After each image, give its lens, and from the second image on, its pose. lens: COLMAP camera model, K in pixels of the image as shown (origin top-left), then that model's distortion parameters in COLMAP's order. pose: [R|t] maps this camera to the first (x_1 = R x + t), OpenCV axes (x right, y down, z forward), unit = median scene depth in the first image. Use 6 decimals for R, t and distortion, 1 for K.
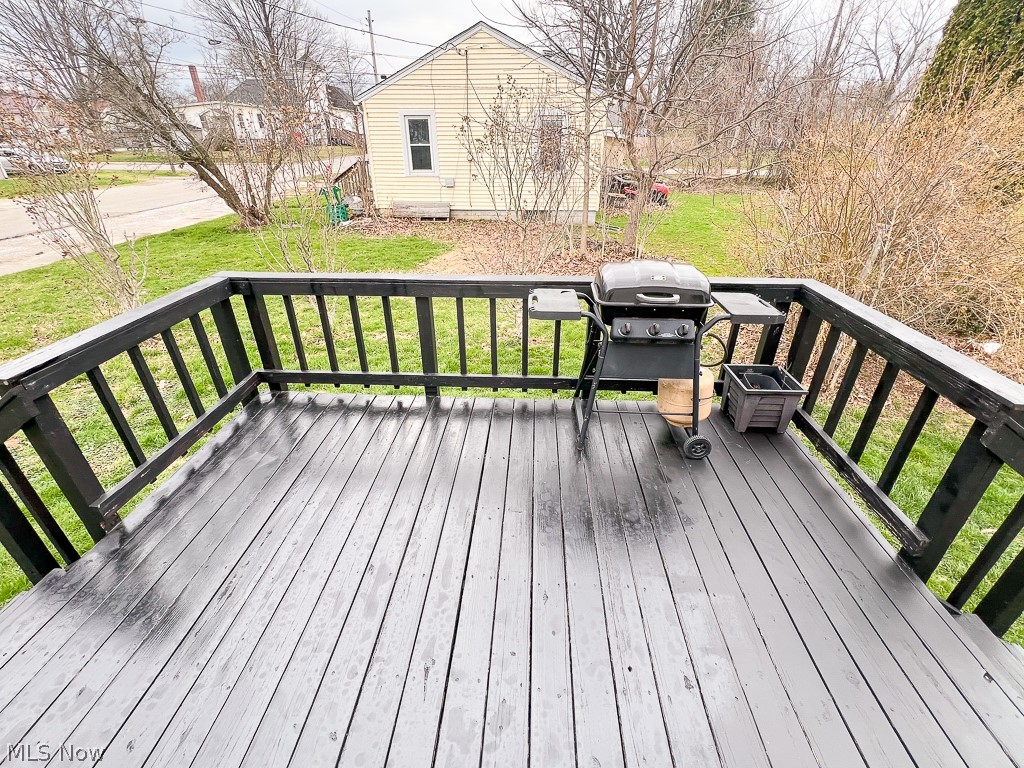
lens RADIAL K [[449.6, 0, 510.5], [0, 449.6, 378.7], [0, 0, 1]] dist [-0.001663, 0.000115]
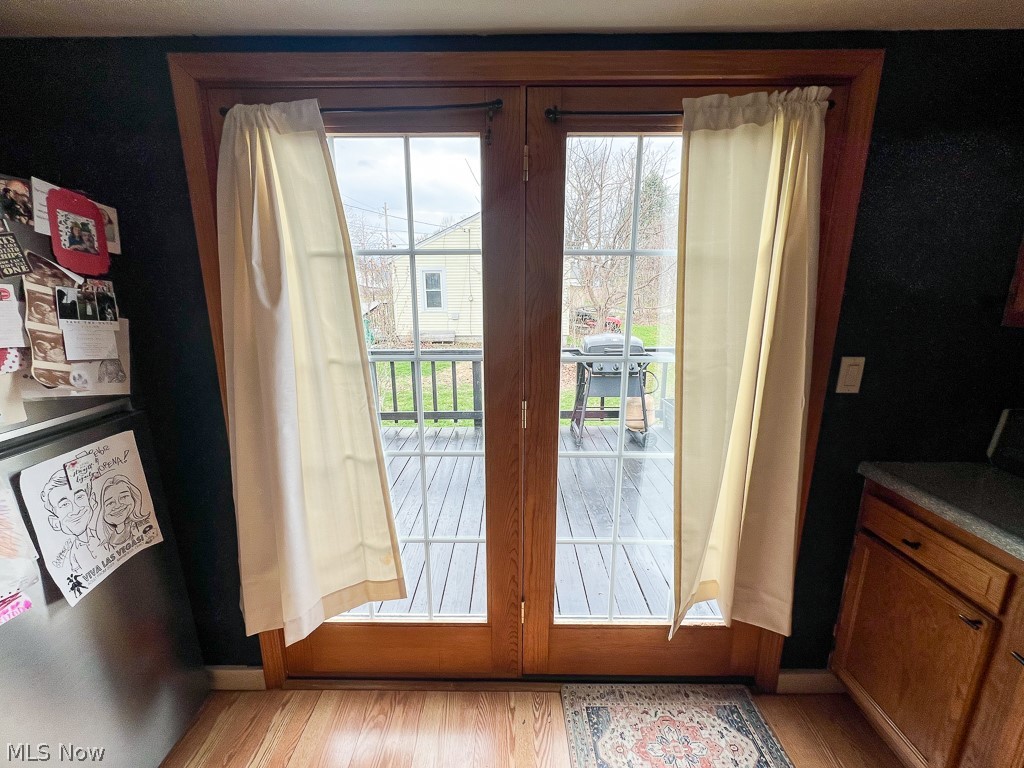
lens RADIAL K [[415.0, 0, 509.8], [0, 415.0, 387.2], [0, 0, 1]] dist [0.003176, 0.000382]
pose [[0.998594, -0.018232, 0.049772, -0.141192], [0.030587, 0.965082, -0.260155, 0.291379], [-0.043291, 0.261312, 0.964283, -0.421783]]
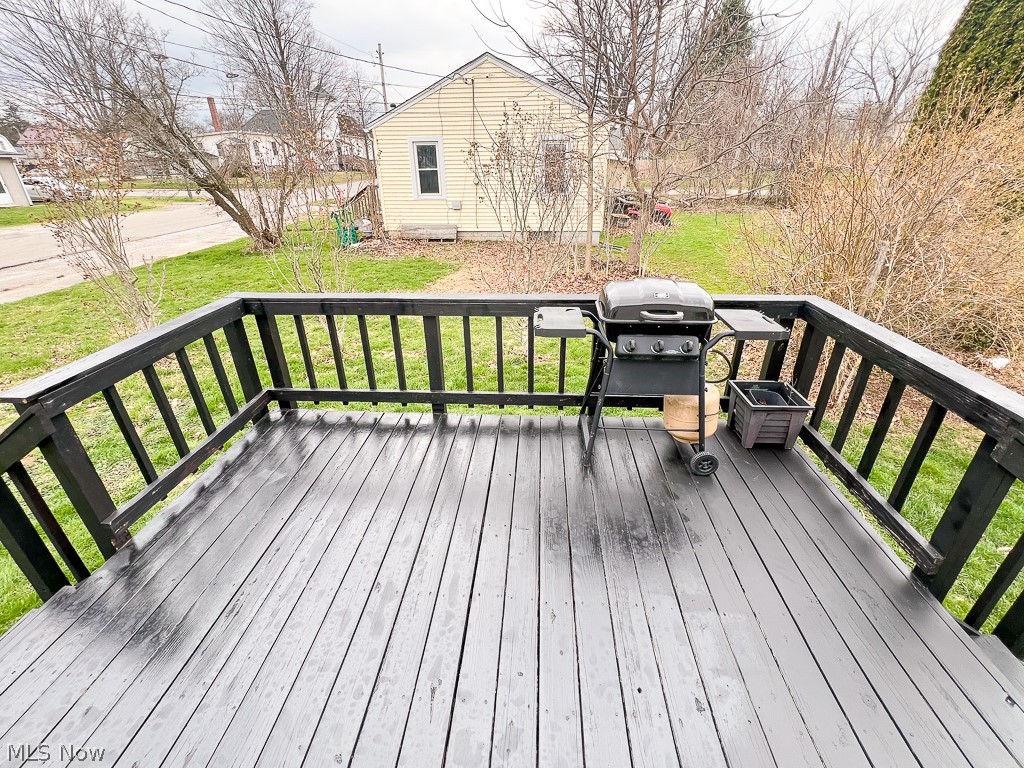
lens RADIAL K [[447.0, 0, 509.7], [0, 447.0, 379.1], [0, 0, 1]] dist [-0.001461, 0.000066]
pose [[0.999875, -0.004198, -0.015270, -0.000185], [0.003591, 0.999210, -0.039580, 0.002268], [0.015424, 0.039521, 0.999100, -0.004190]]
